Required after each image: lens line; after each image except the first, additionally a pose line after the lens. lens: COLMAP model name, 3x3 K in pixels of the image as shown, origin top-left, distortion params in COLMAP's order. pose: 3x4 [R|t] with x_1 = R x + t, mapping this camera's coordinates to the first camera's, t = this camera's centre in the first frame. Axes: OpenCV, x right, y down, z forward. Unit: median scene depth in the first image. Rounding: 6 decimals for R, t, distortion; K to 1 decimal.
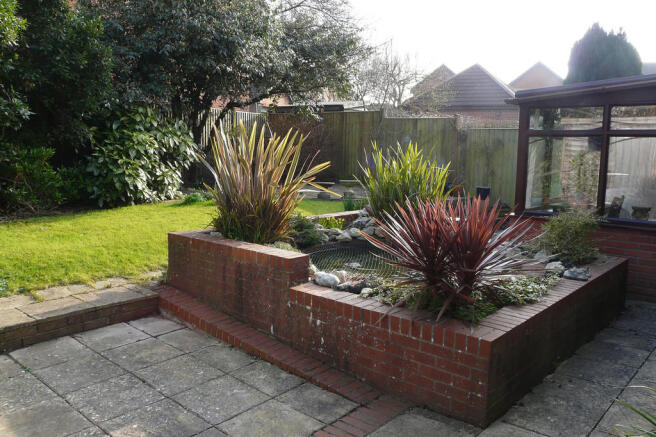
lens RADIAL K [[533.9, 0, 337.9], [0, 533.9, 219.9], [0, 0, 1]] dist [-0.080919, 0.110100]
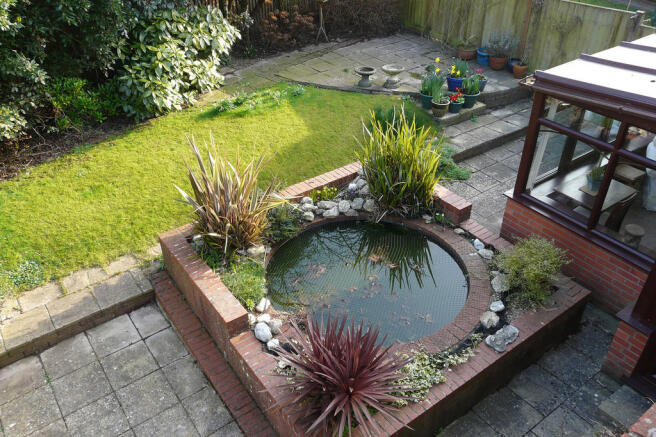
lens RADIAL K [[533.9, 0, 337.9], [0, 533.9, 219.9], [0, 0, 1]] dist [-0.080919, 0.110100]
pose [[0.974998, 0.112520, -0.191619, 0.234058], [-0.012791, 0.889310, 0.457125, -0.447501], [0.221845, -0.443245, 0.868515, 0.076690]]
